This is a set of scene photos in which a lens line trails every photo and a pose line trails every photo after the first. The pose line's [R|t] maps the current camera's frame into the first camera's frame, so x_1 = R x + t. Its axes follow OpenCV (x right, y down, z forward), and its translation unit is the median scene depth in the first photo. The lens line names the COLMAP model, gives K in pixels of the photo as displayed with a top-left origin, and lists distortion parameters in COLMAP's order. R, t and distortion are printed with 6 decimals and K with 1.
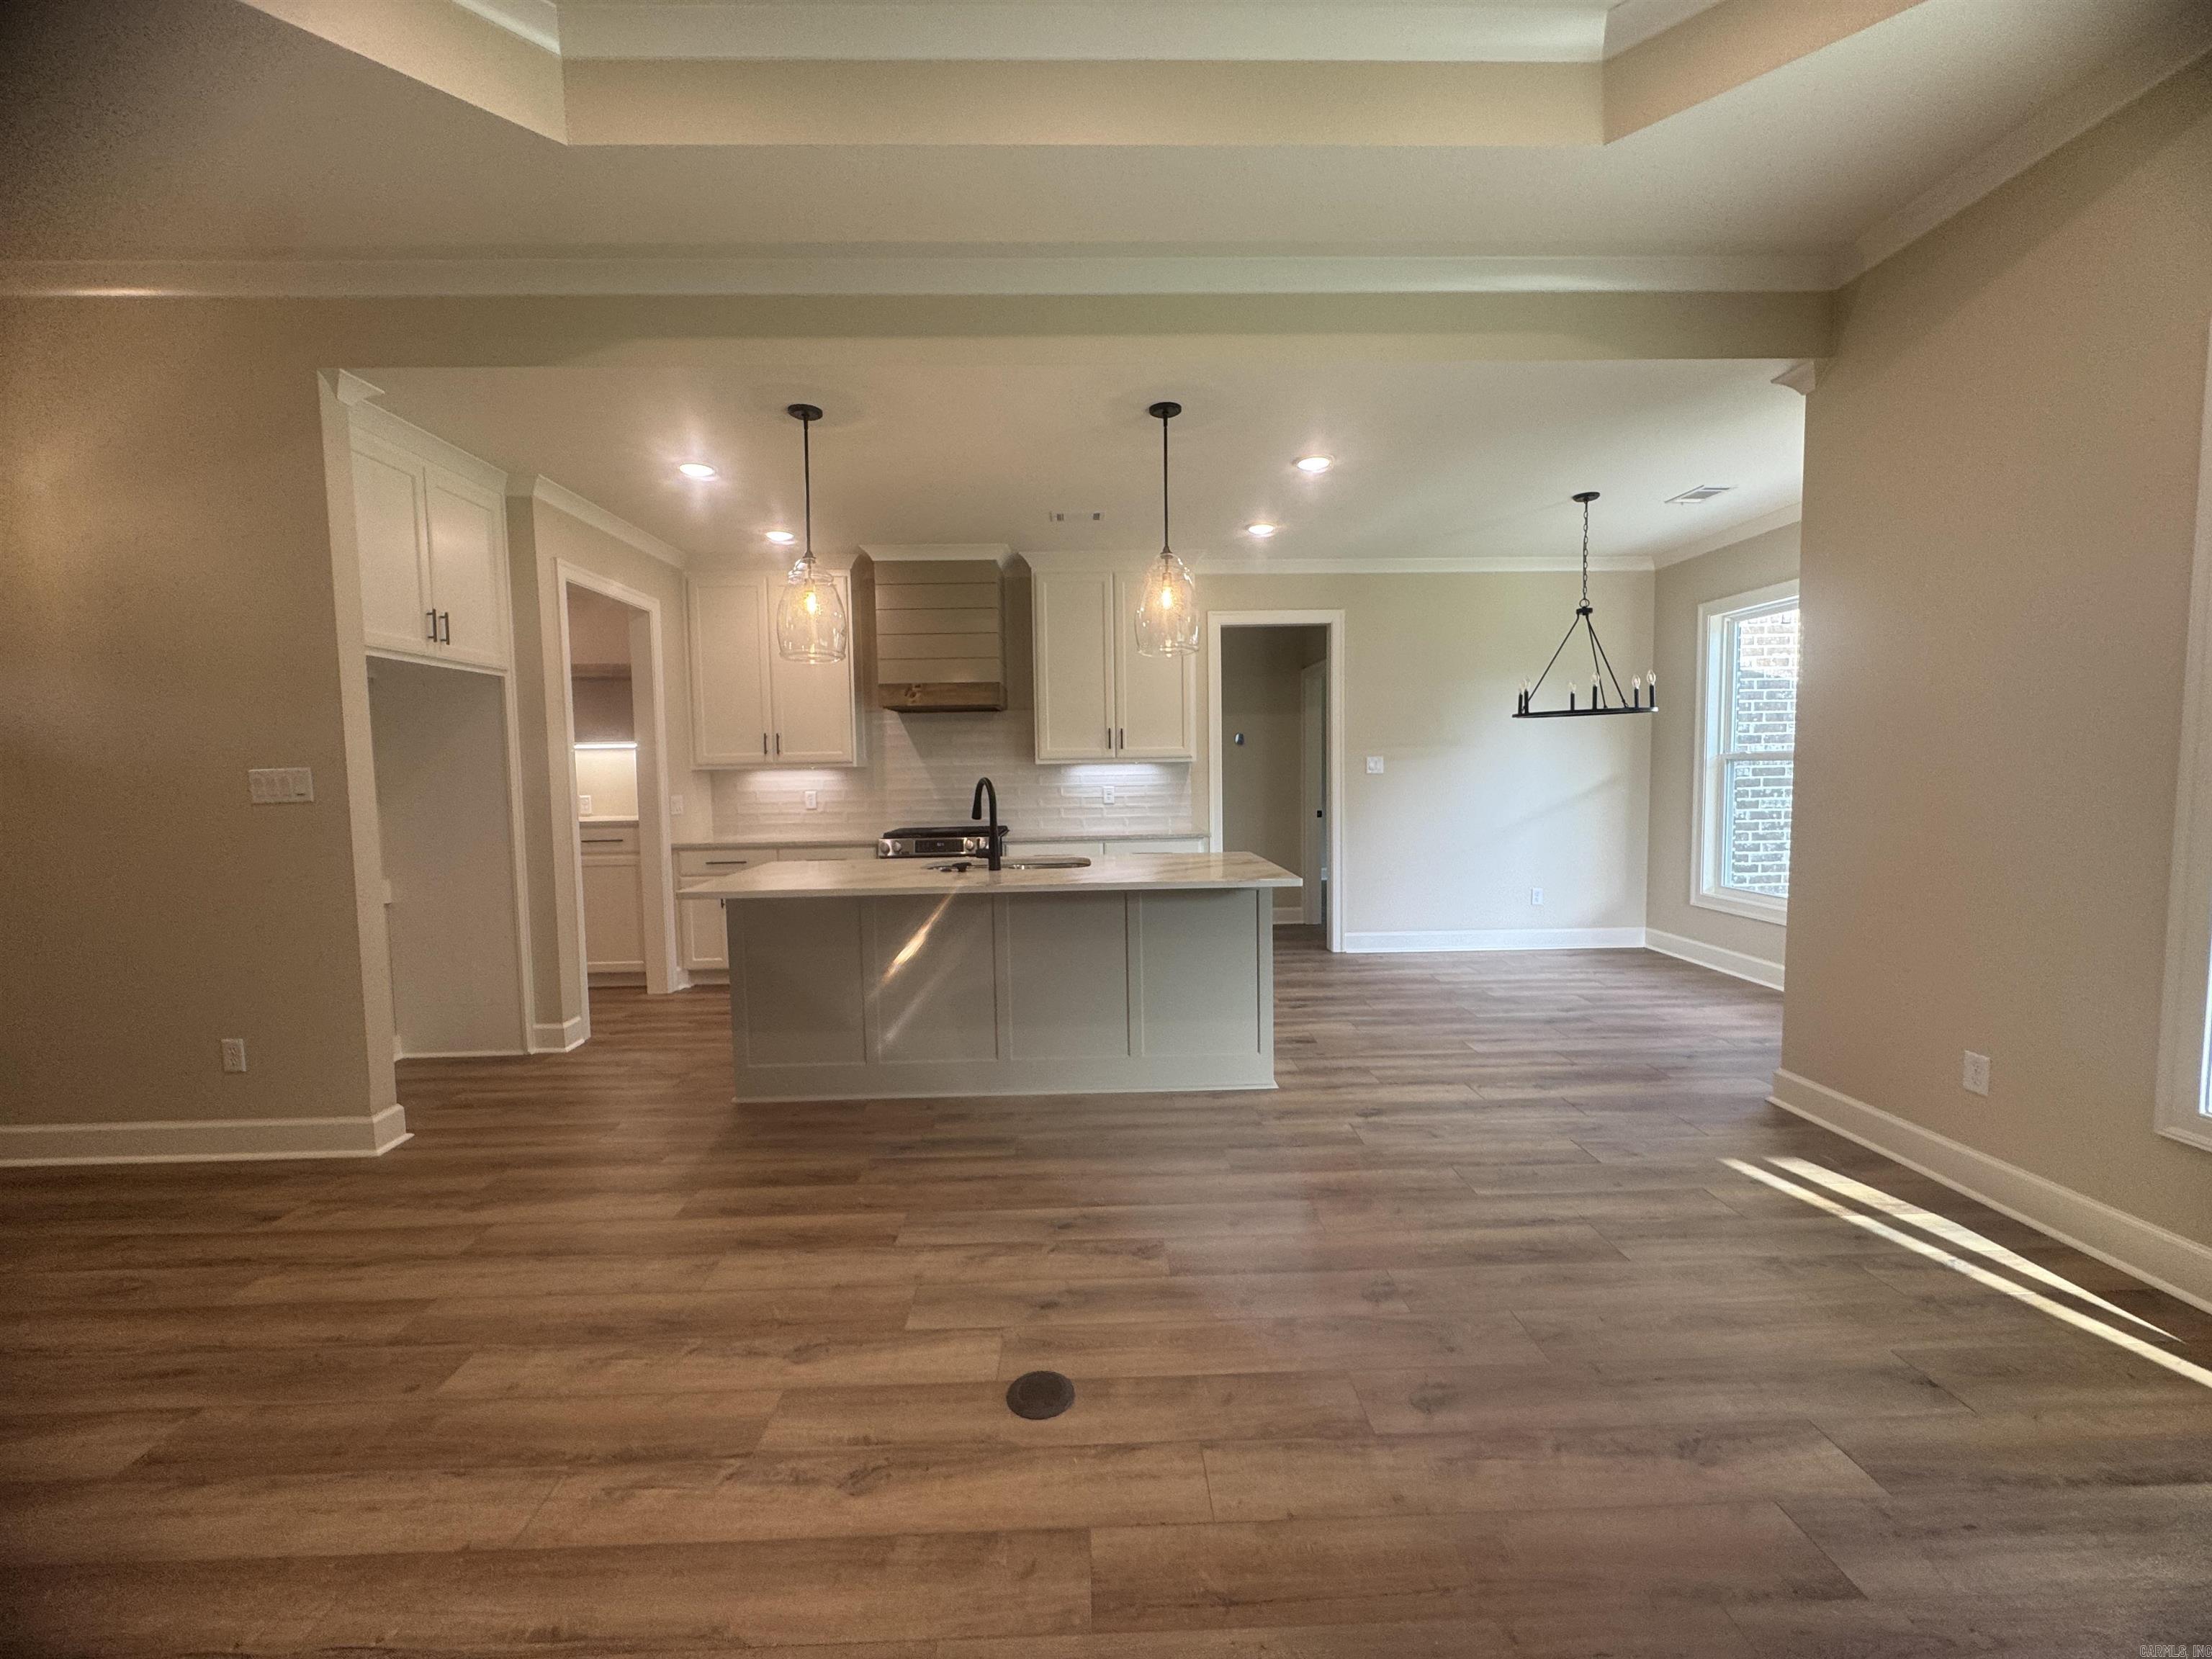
lens RADIAL K [[890.6, 0, 1111.9], [0, 890.6, 826.9], [0, 0, 1]] dist [0.000109, 0.000506]
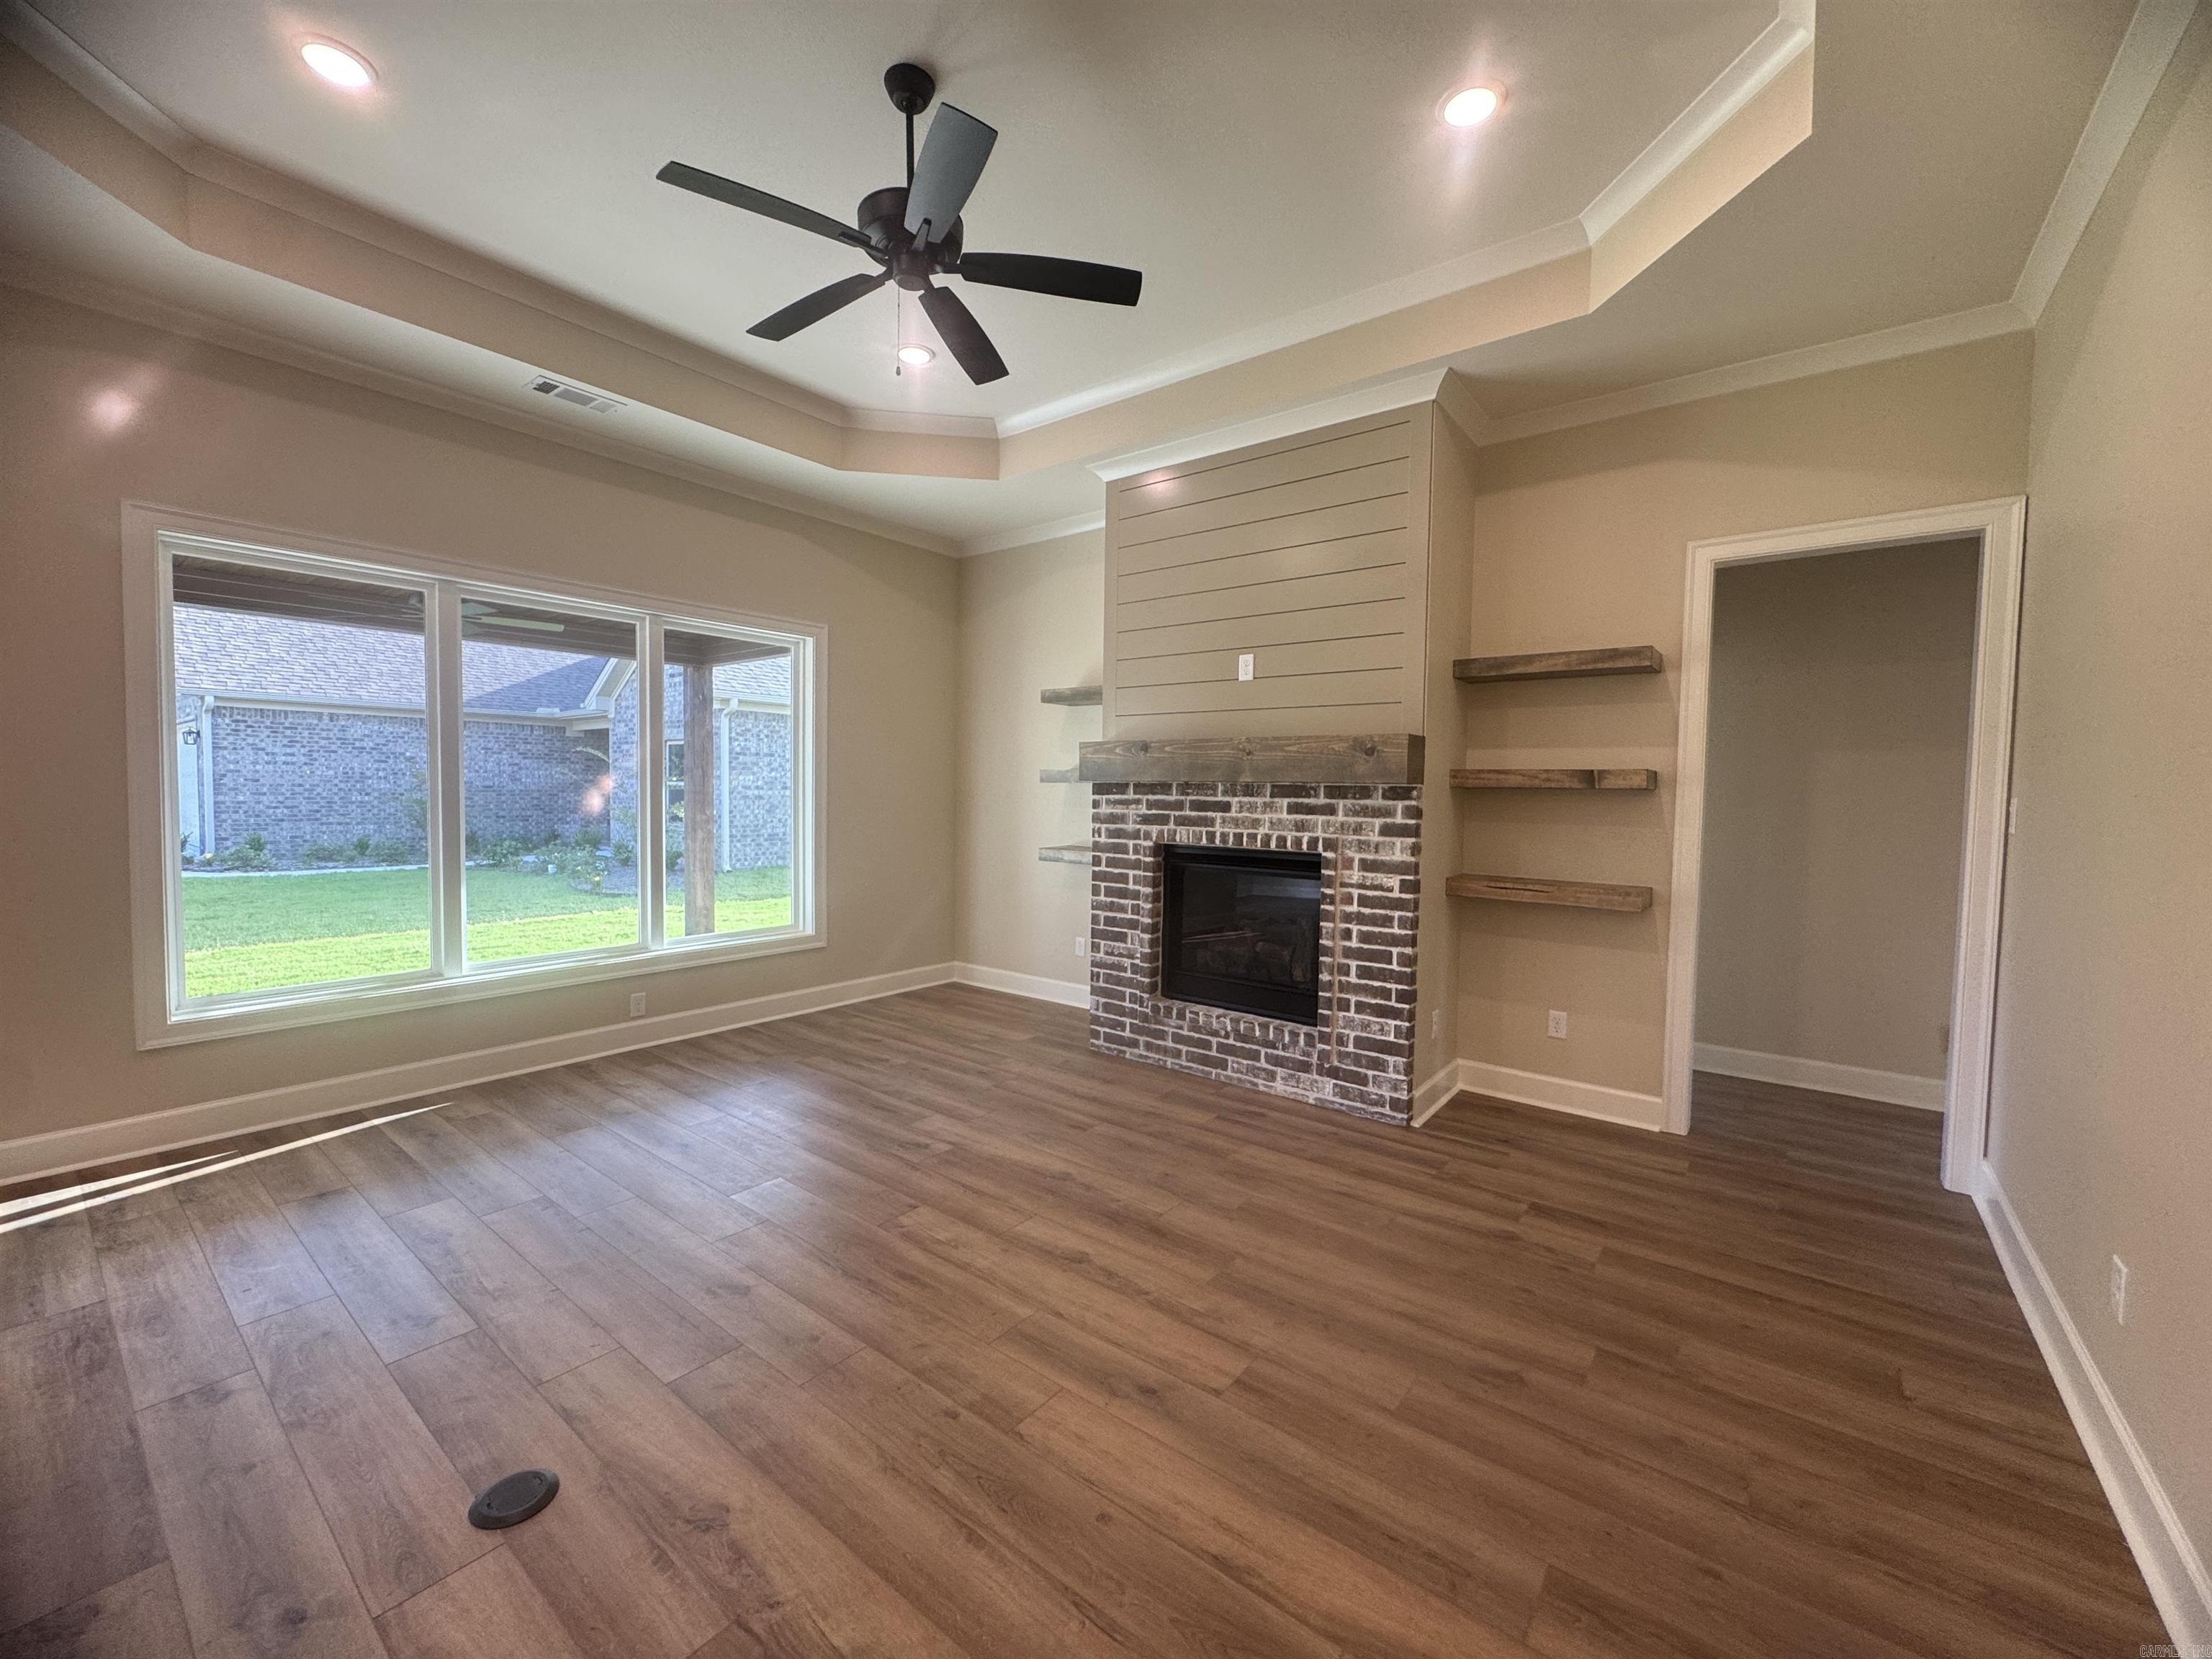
lens RADIAL K [[883.9, 0, 1106.0], [0, 883.9, 829.5], [0, 0, 1]] dist [-0.008487, 0.000404]
pose [[-0.766873, -0.025643, 0.641286, -1.199236], [0.038730, 0.995531, 0.086123, -0.094246], [-0.640629, 0.090882, -0.762453, 1.362612]]
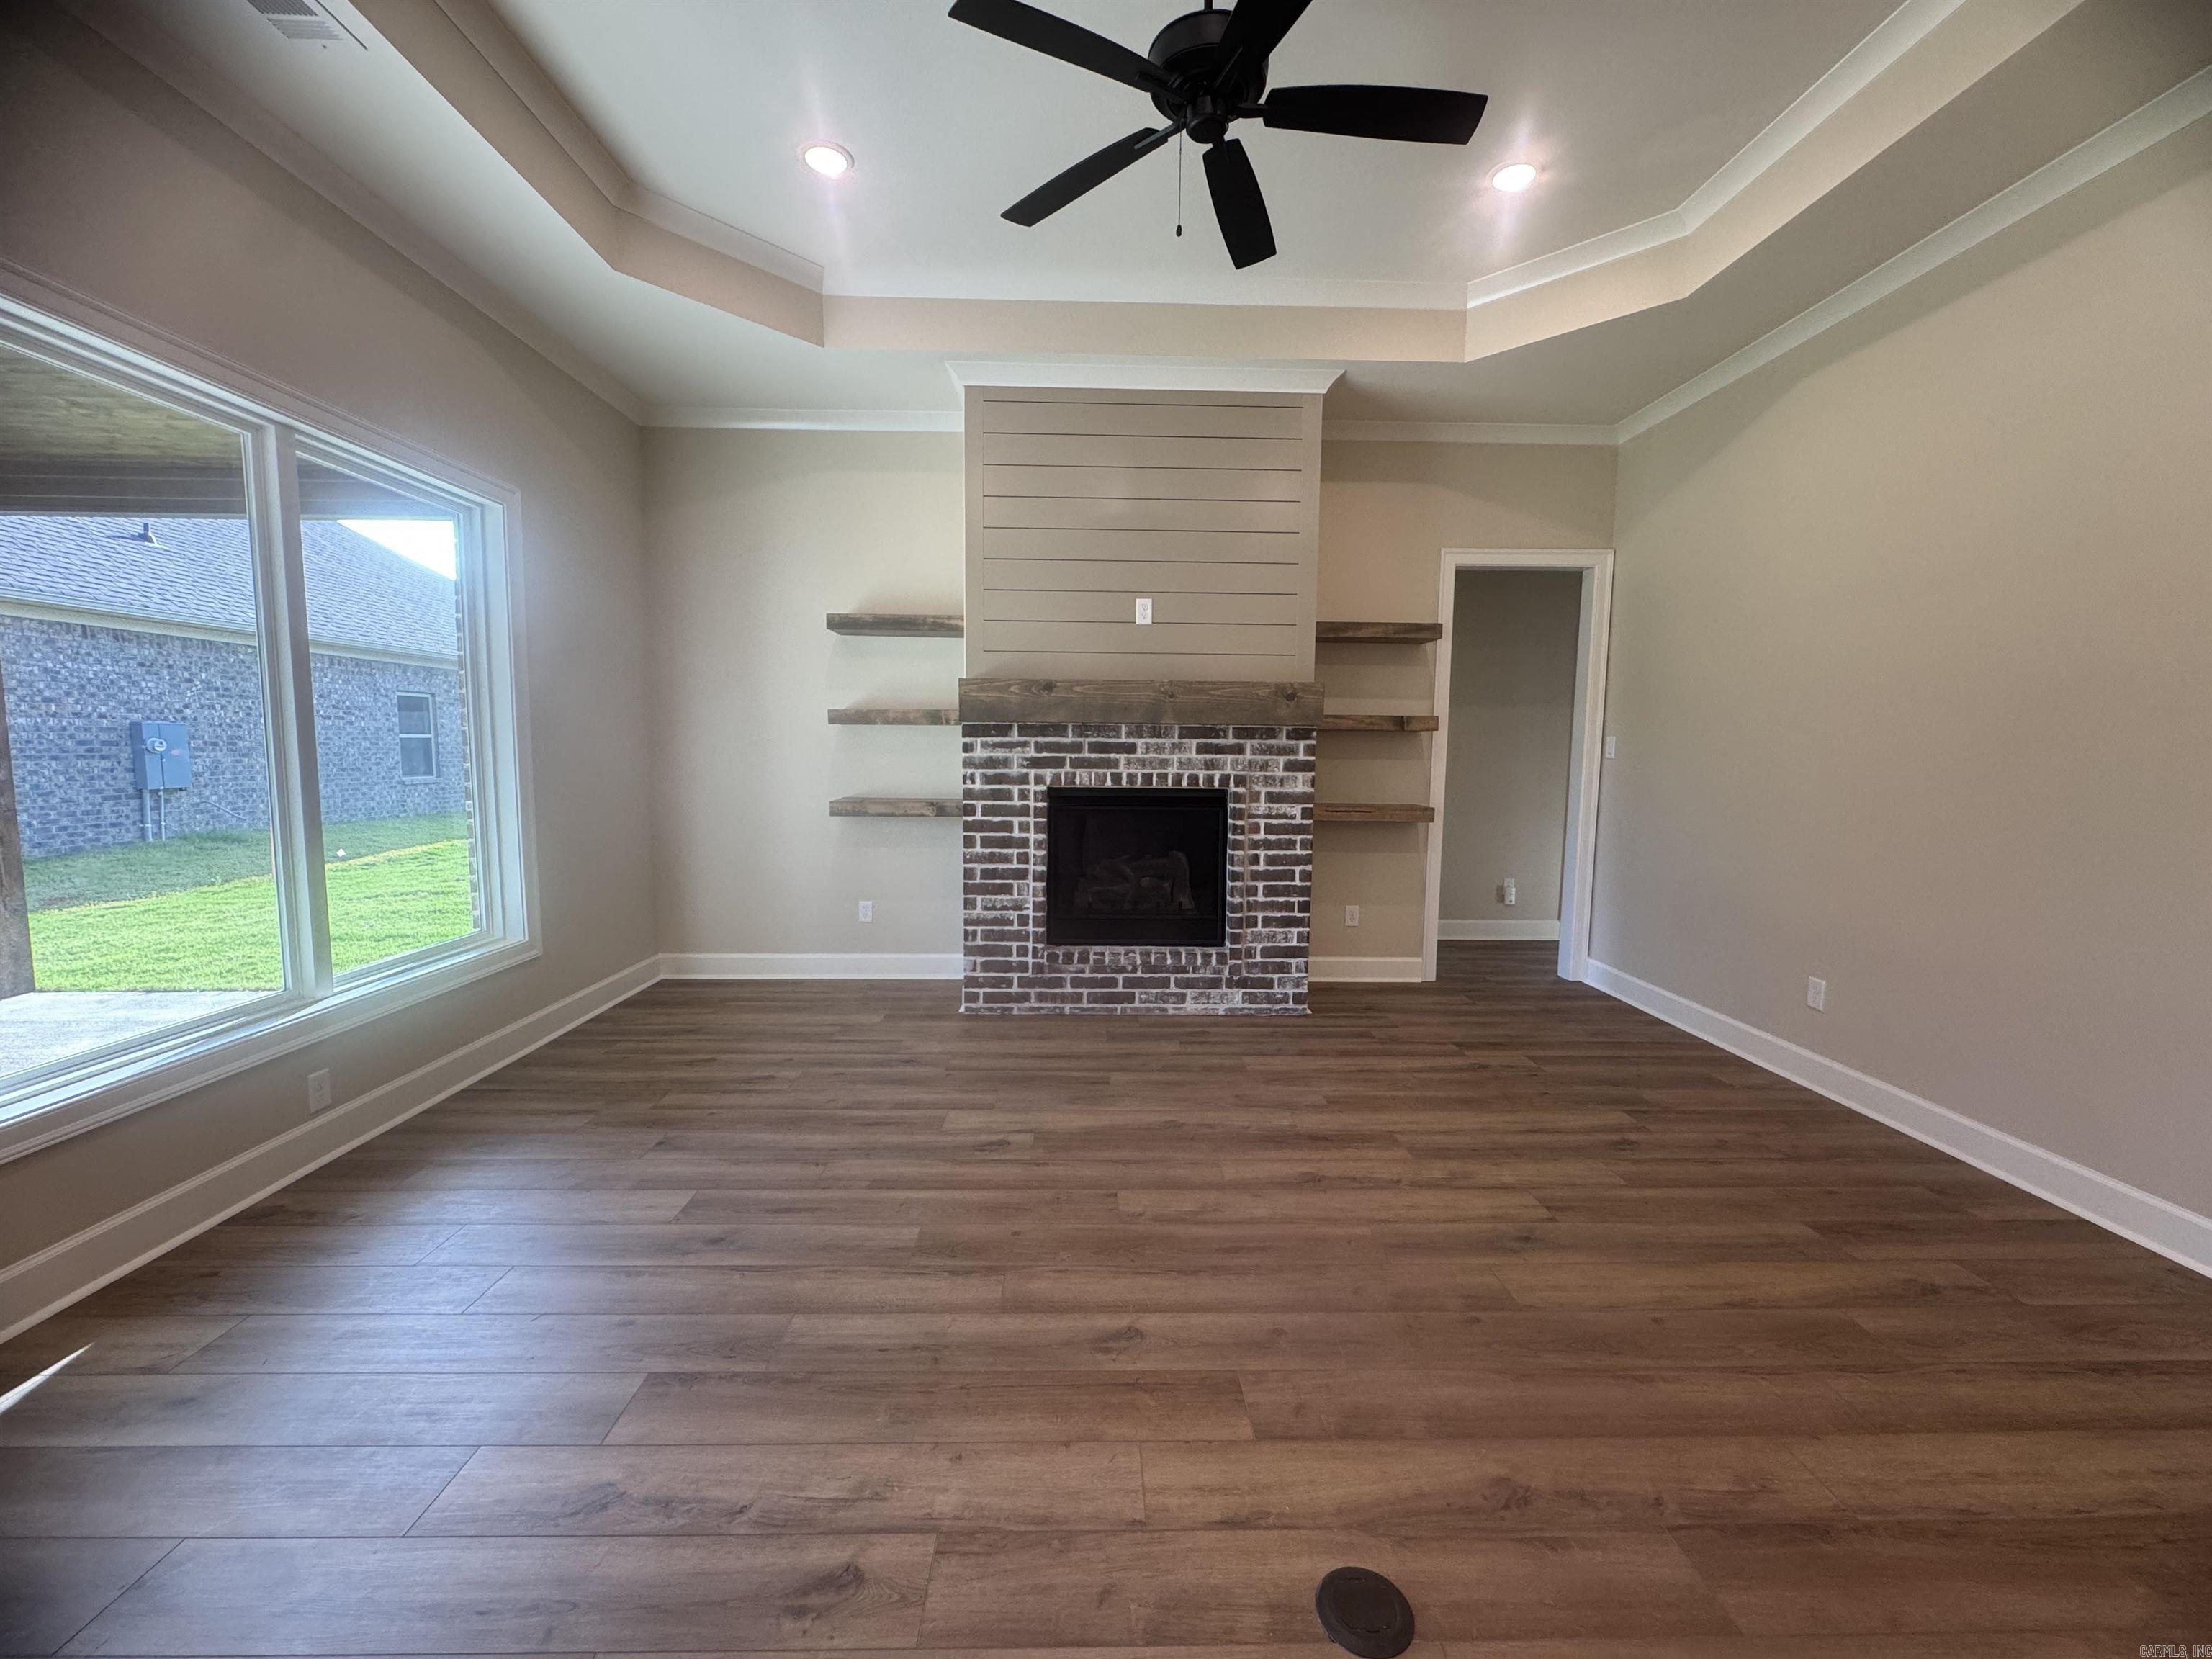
lens RADIAL K [[883.9, 0, 1106.0], [0, 883.9, 829.5], [0, 0, 1]] dist [-0.008487, 0.000404]
pose [[-0.999941, 0.004274, 0.009943, 0.129975], [0.005815, 0.987014, 0.160528, -0.107016], [-0.009128, 0.160576, -0.986981, 1.767548]]
